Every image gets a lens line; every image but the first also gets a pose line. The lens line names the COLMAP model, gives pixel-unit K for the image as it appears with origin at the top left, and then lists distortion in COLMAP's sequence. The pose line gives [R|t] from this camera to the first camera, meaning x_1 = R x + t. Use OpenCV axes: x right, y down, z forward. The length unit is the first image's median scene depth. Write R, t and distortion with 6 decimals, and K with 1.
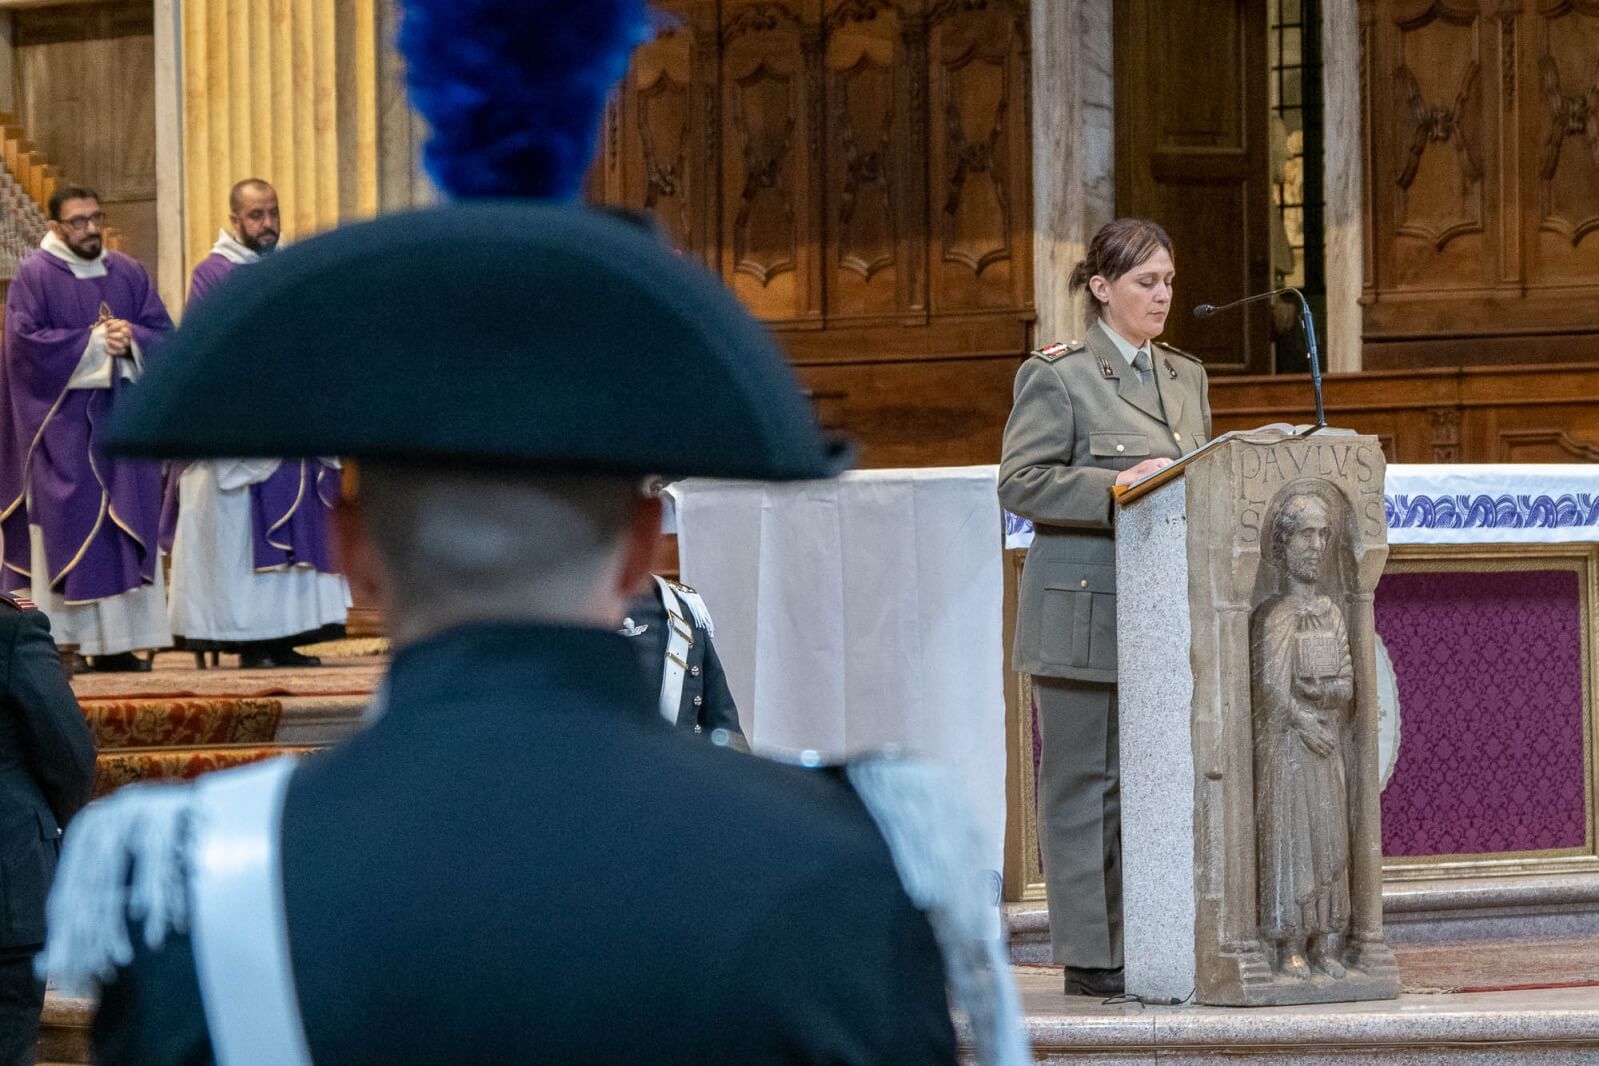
lens RADIAL K [[10289.5, 0, 799.5], [0, 10289.5, 533.0], [0, 0, 1]] dist [0.606871, -5.224532]
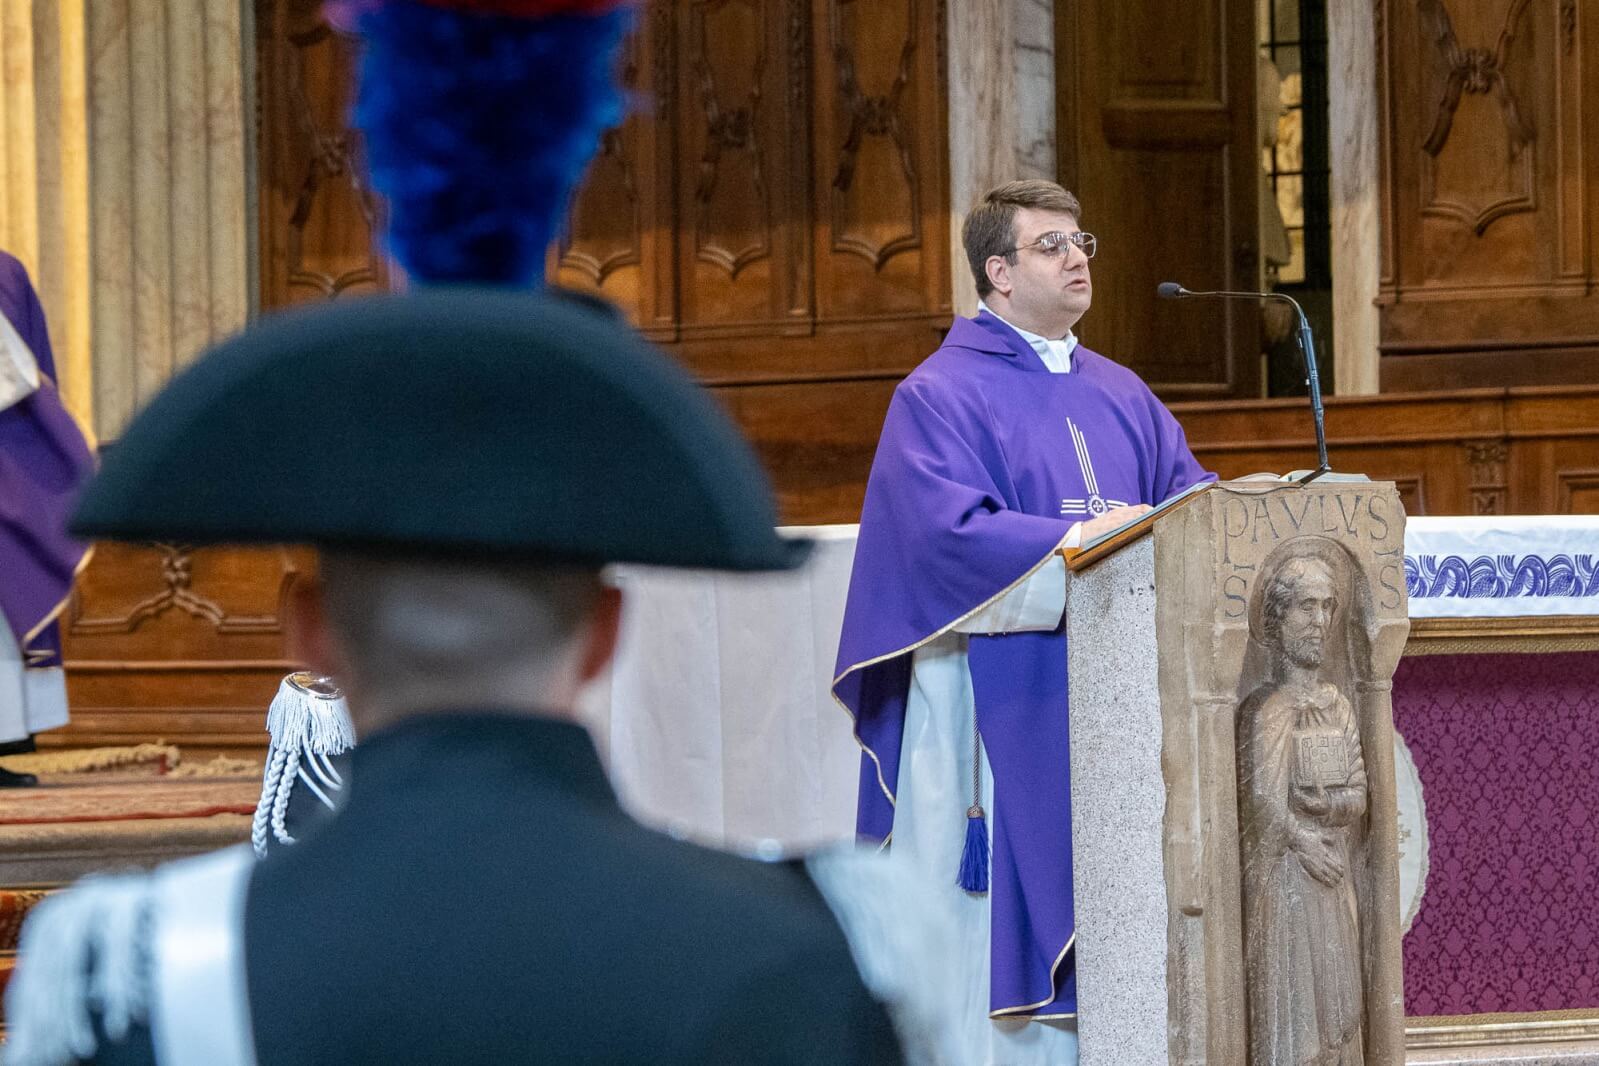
lens RADIAL K [[10289.5, 0, 799.5], [0, 10289.5, 533.0], [0, 0, 1]] dist [0.606871, -5.224532]
pose [[0.999977, -0.006531, 0.001553, 0.009893], [0.006543, 0.999945, -0.008147, 0.000734], [-0.001500, 0.008157, 0.999966, 0.228152]]
